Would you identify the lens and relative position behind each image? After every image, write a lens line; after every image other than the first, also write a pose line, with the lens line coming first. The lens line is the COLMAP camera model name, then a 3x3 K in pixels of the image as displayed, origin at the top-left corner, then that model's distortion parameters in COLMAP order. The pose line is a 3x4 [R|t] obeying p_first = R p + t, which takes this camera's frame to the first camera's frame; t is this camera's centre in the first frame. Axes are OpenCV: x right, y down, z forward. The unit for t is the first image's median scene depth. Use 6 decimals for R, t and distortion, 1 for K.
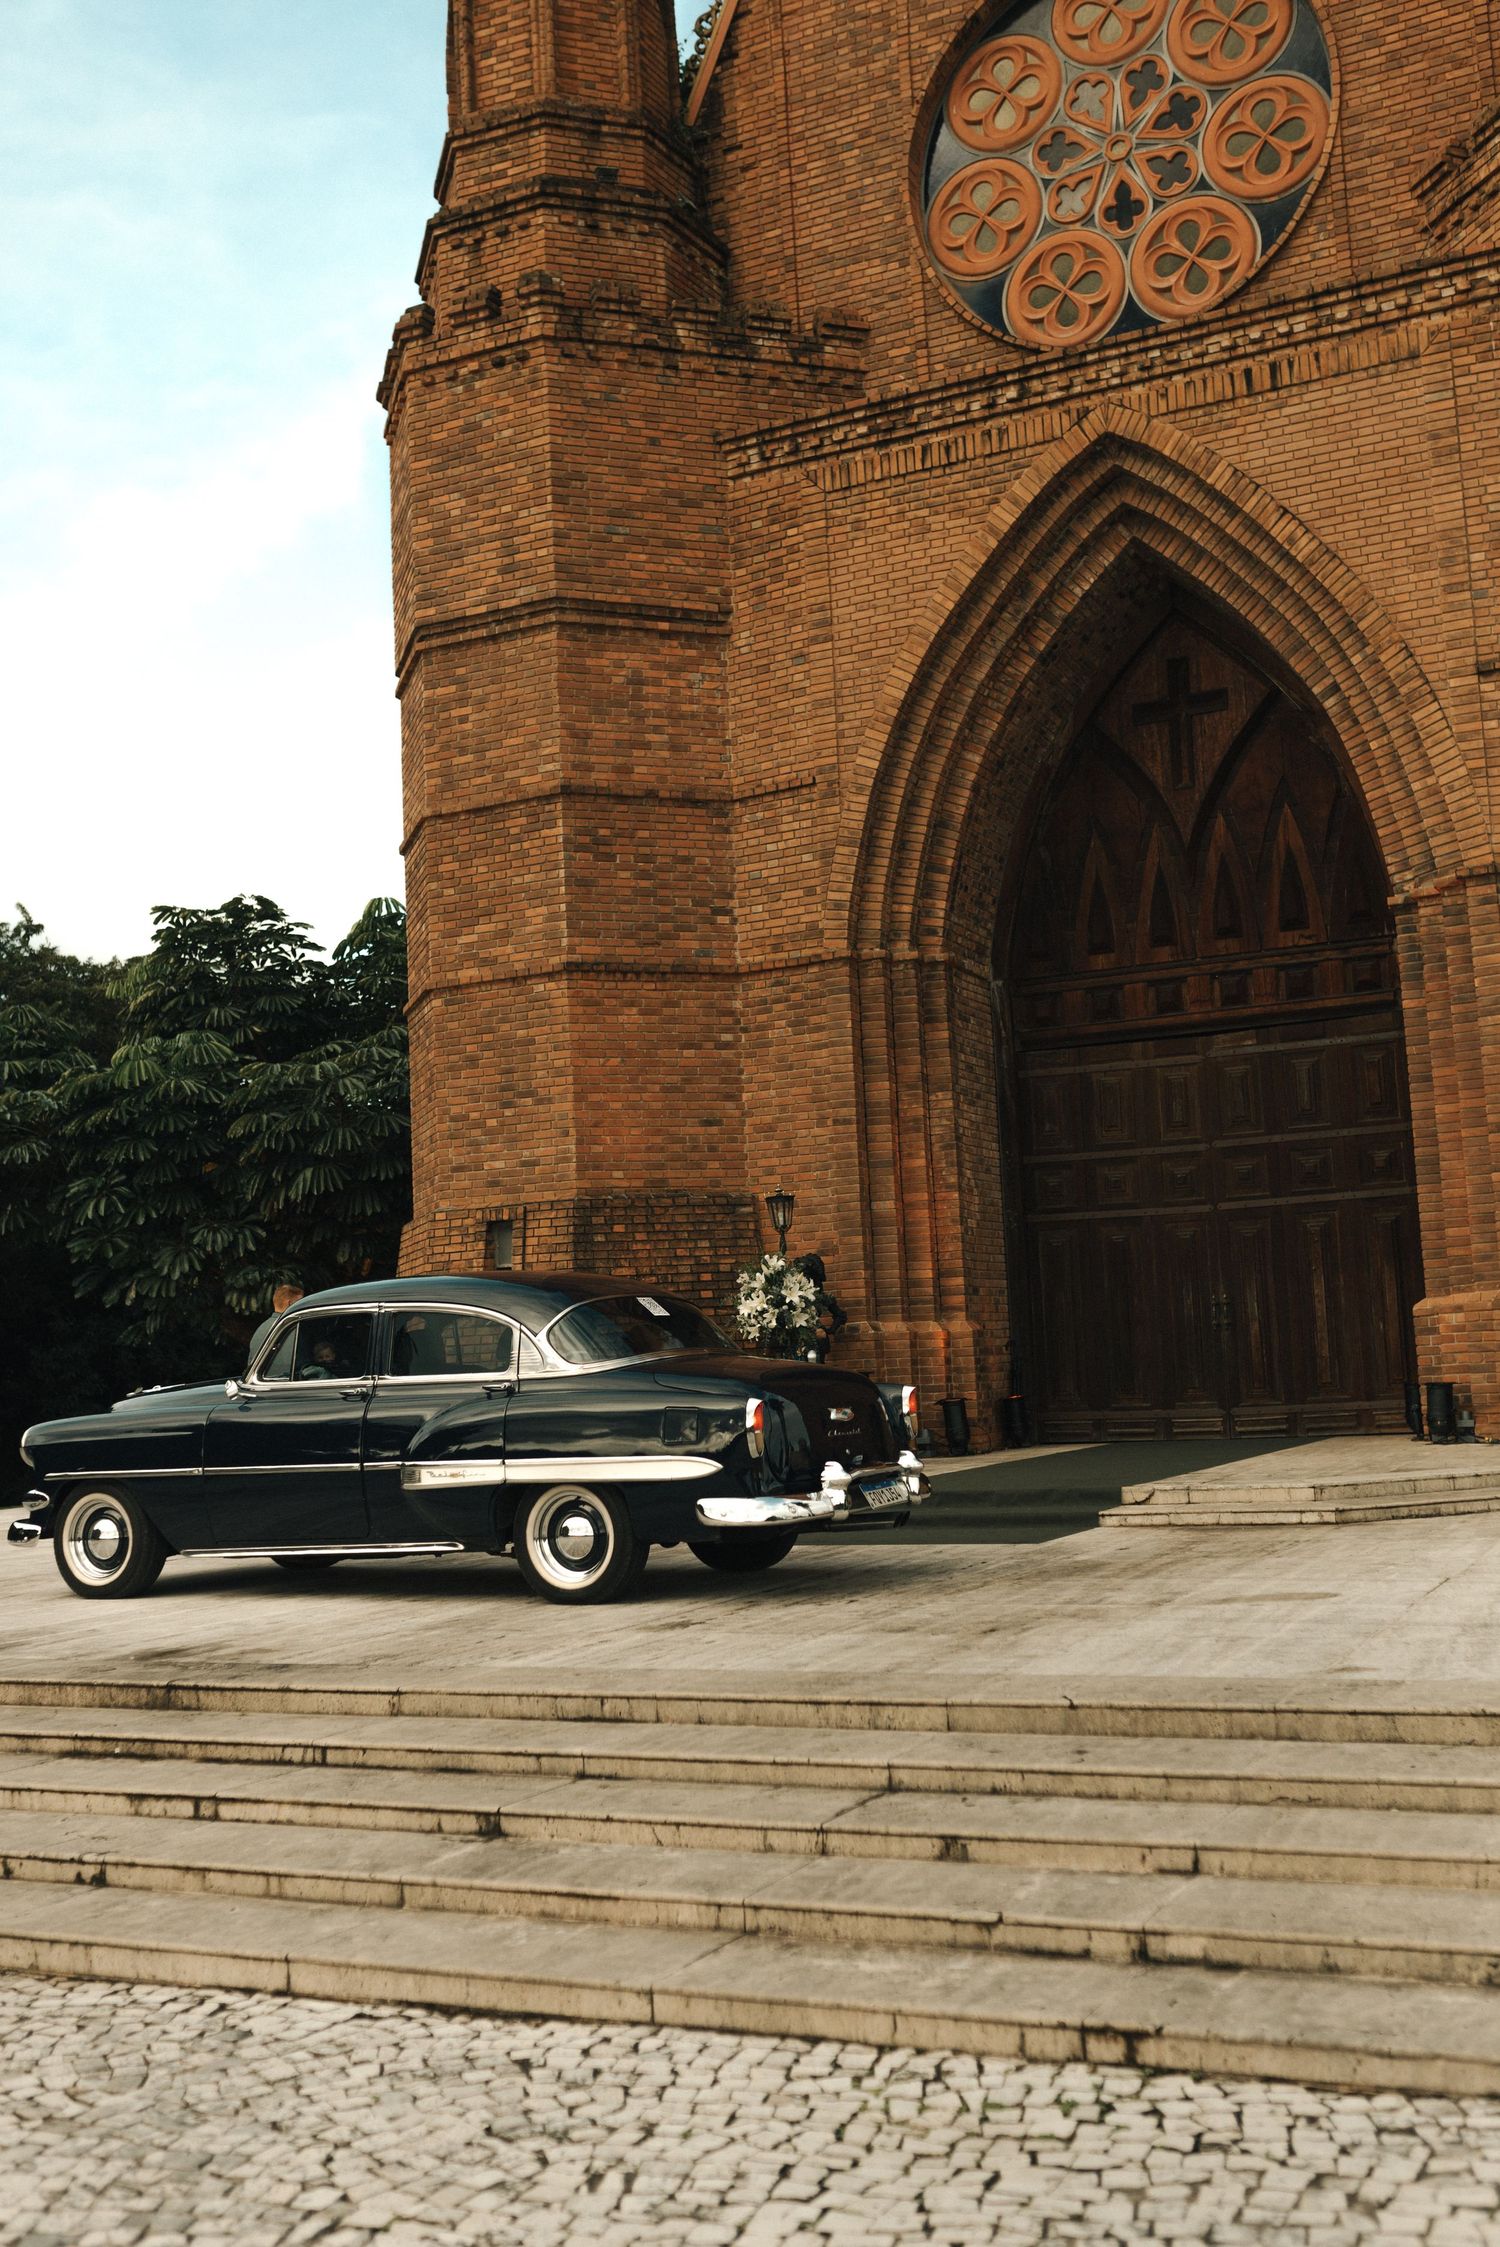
lens RADIAL K [[2330.8, 0, 750.6], [0, 2330.8, 1131.5], [0, 0, 1]] dist [-0.004966, -0.002979]
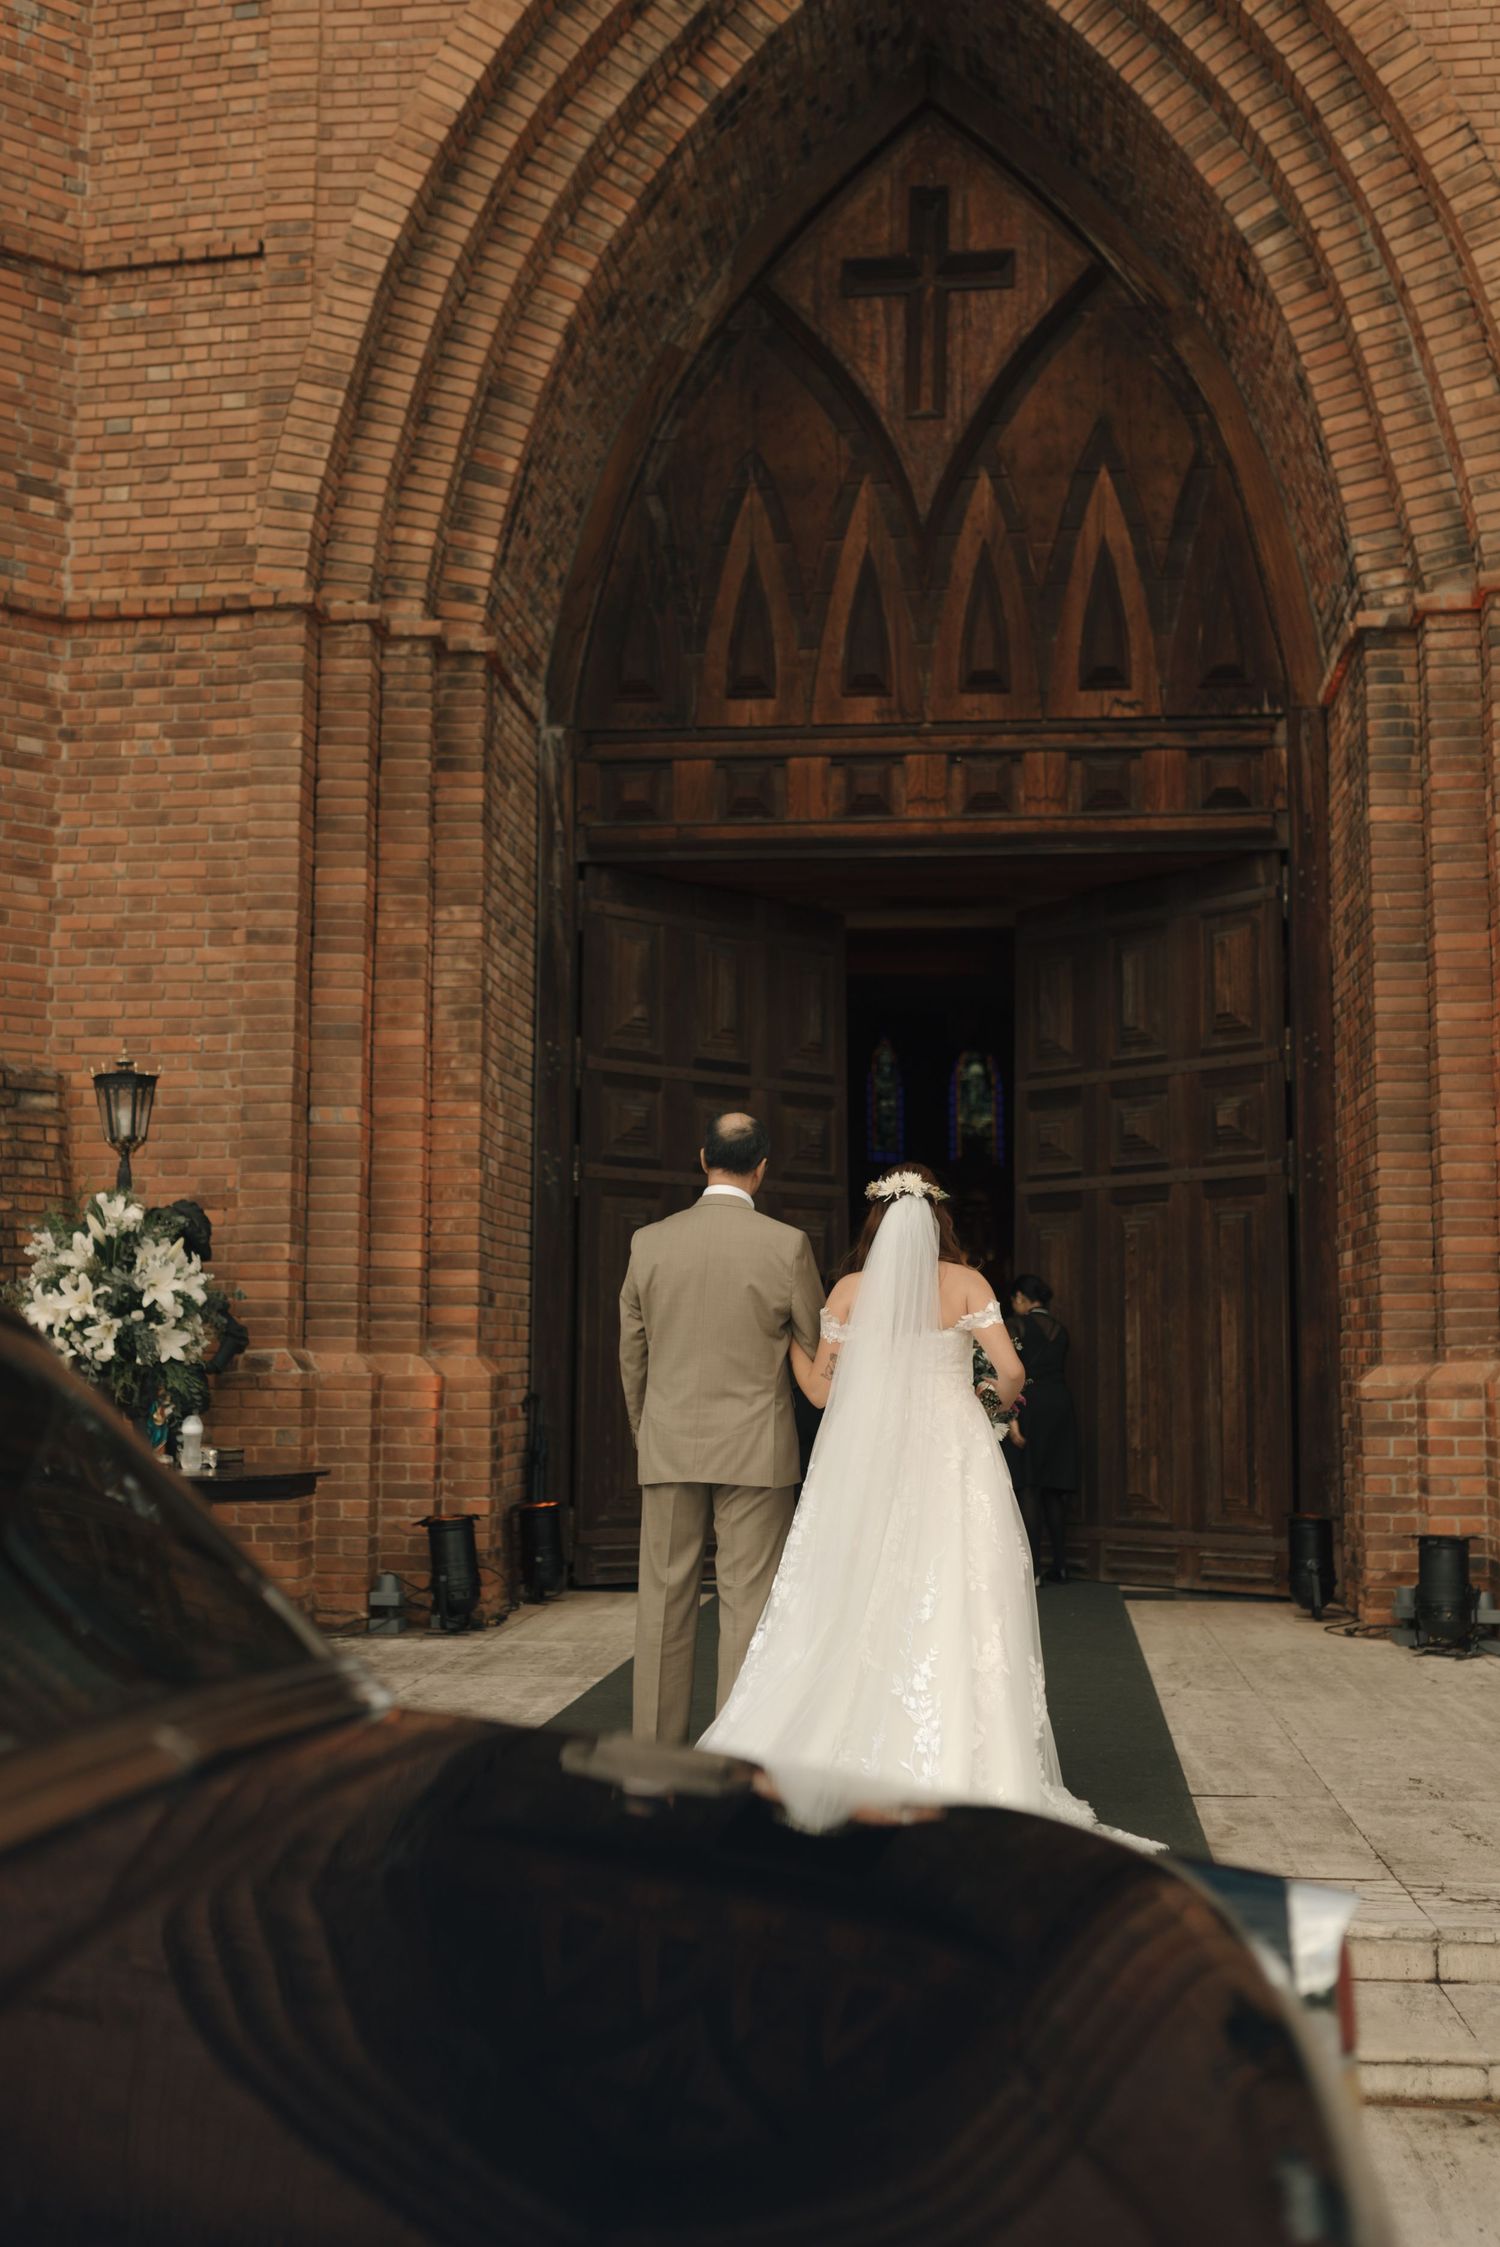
lens RADIAL K [[2330.8, 0, 750.6], [0, 2330.8, 1131.5], [0, 0, 1]] dist [-0.004966, -0.002979]
pose [[0.942405, 0.081961, 0.324276, -0.019666], [-0.082069, 0.996537, -0.013366, 0.034063], [-0.324249, -0.014017, 0.945868, 0.498596]]
